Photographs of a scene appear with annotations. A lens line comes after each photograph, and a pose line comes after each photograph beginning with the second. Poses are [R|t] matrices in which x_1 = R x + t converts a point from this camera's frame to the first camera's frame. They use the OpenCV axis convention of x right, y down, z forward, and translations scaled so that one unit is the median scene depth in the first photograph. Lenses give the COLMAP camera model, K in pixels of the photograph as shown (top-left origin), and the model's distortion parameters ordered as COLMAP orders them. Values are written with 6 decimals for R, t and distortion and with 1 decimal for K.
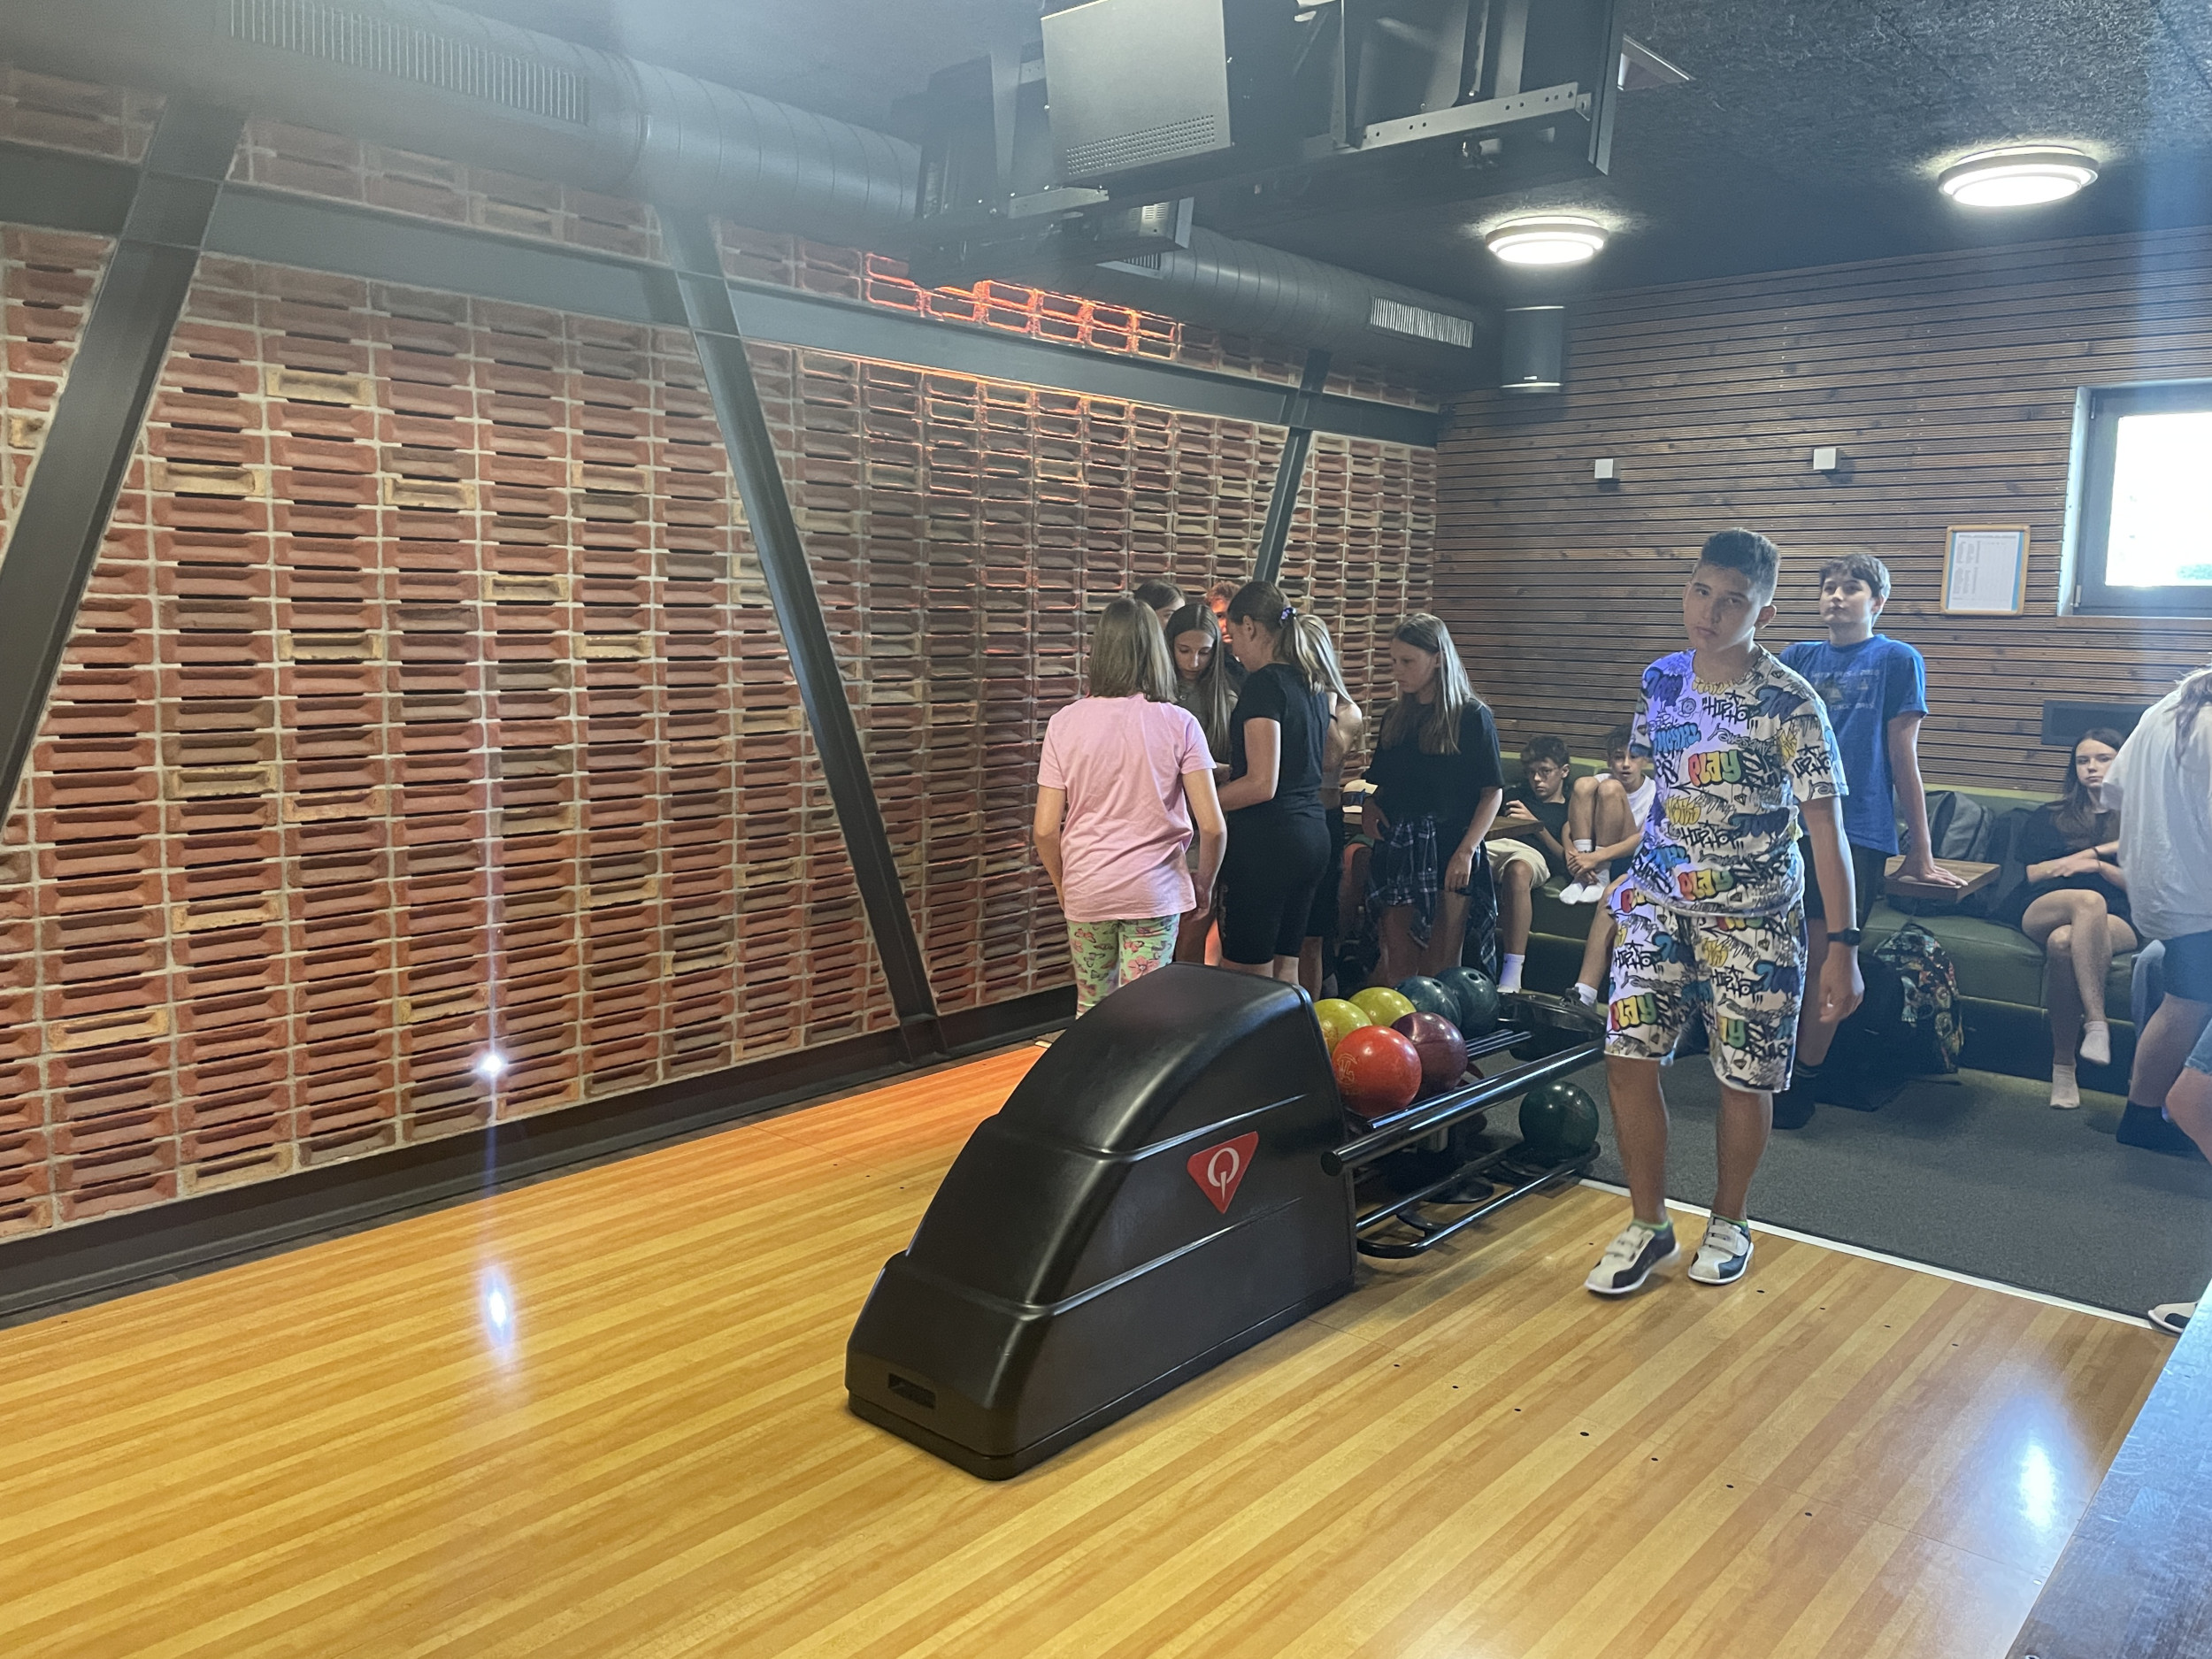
lens RADIAL K [[1690.8, 0, 1112.8], [0, 1690.8, 805.7], [0, 0, 1]] dist [0.086770, -0.114132]
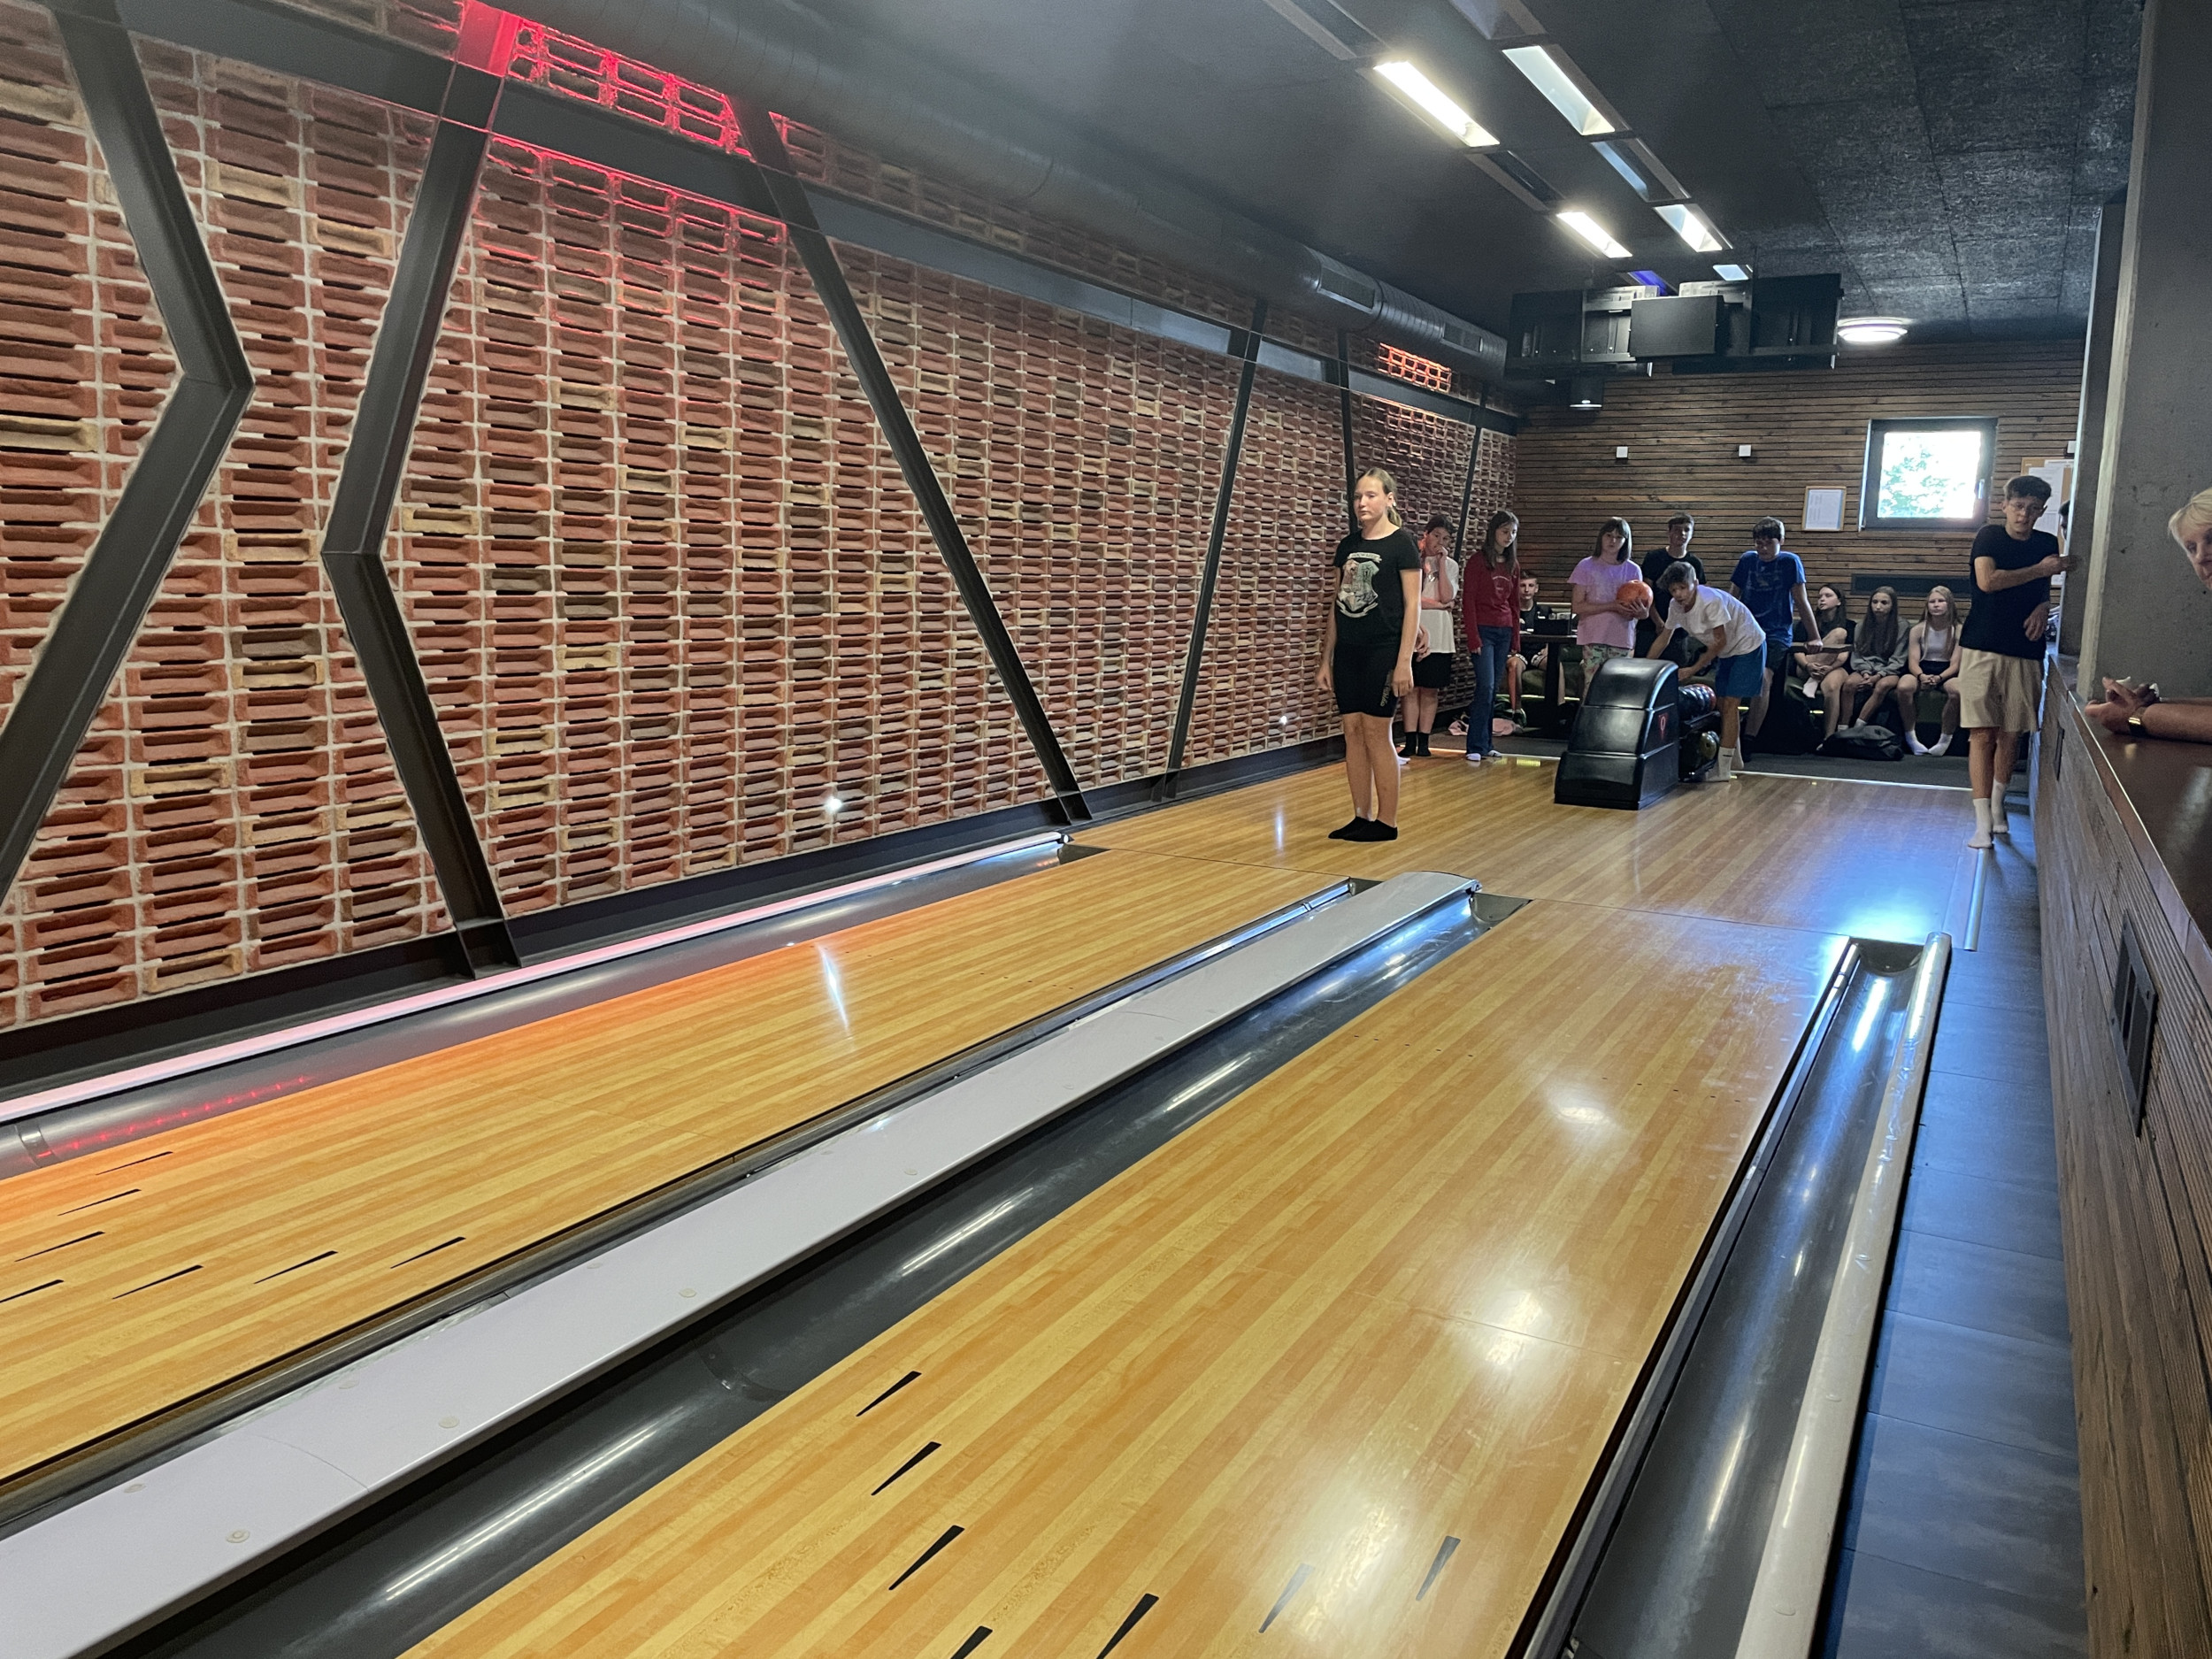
lens RADIAL K [[1690.8, 0, 1137.4], [0, 1690.8, 801.3], [0, 0, 1]] dist [0.086770, -0.114132]
pose [[0.974838, -0.025473, 0.221455, -0.937073], [0.020061, 0.999443, 0.026653, 0.174257], [-0.222010, -0.021539, 0.974806, -1.004597]]
